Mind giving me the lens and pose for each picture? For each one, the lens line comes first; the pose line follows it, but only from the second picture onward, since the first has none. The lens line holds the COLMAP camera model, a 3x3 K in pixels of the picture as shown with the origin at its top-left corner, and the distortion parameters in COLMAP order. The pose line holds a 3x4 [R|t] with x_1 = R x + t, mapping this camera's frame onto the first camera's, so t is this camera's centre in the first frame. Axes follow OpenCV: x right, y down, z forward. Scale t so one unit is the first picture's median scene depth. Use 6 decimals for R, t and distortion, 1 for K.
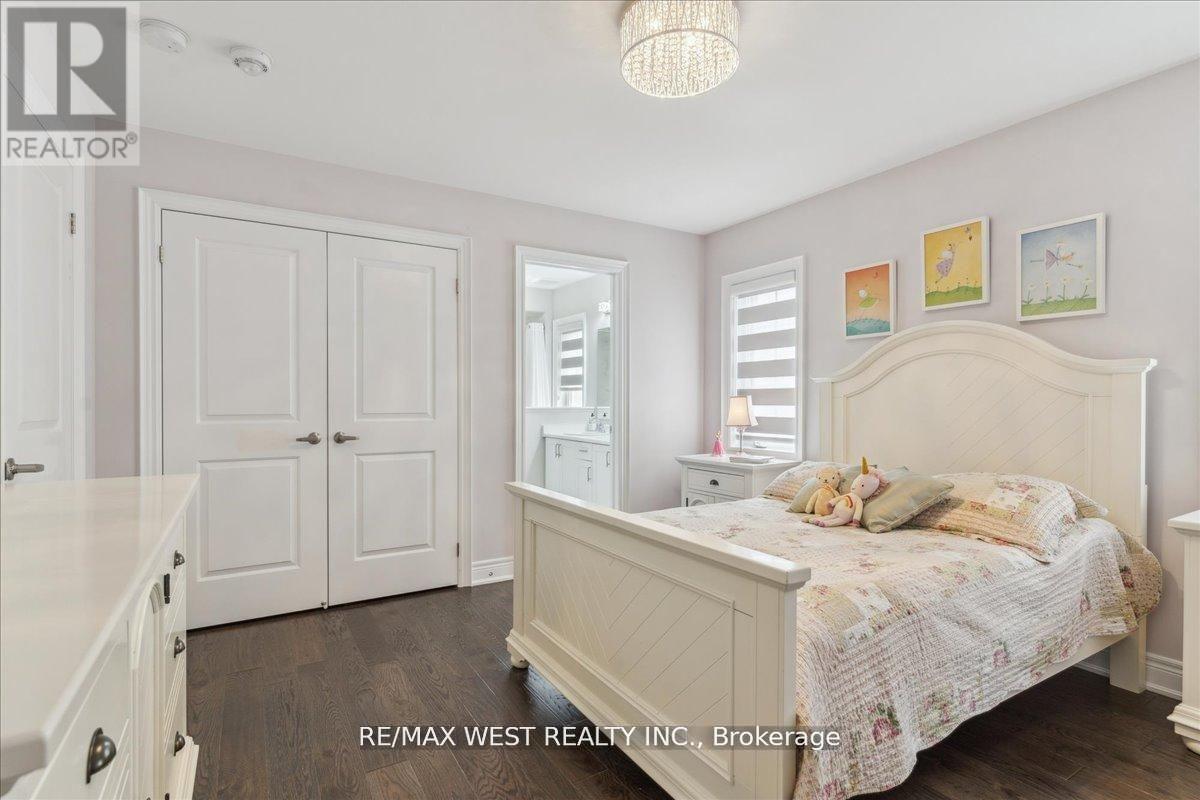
lens RADIAL K [[578.4, 0, 597.2], [0, 578.4, 402.1], [0, 0, 1]] dist [0.005199, 0.000377]
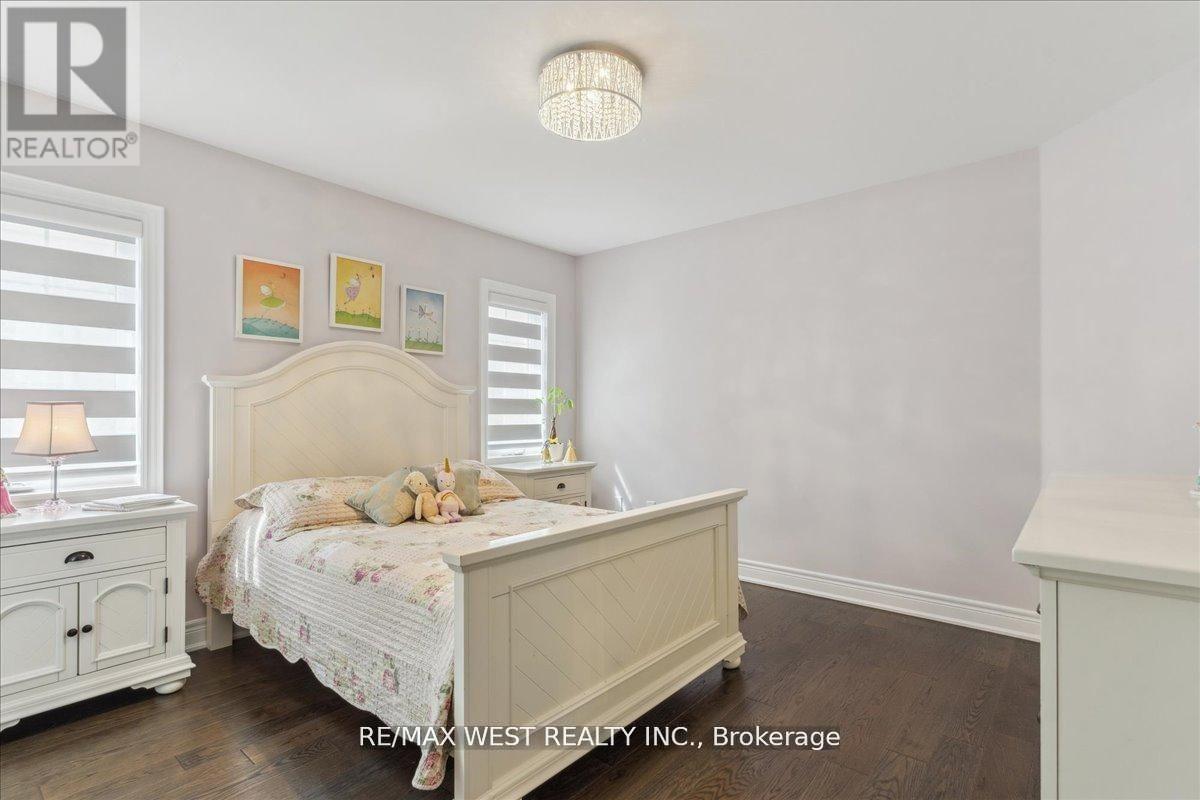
lens RADIAL K [[578.4, 0, 598.5], [0, 578.4, 404.5], [0, 0, 1]] dist [0.005199, 0.000377]
pose [[-0.321020, 0.008742, 0.947032, -0.629687], [0.000655, 0.999959, -0.009009, -0.003055], [-0.947072, -0.002272, -0.321013, 0.909851]]
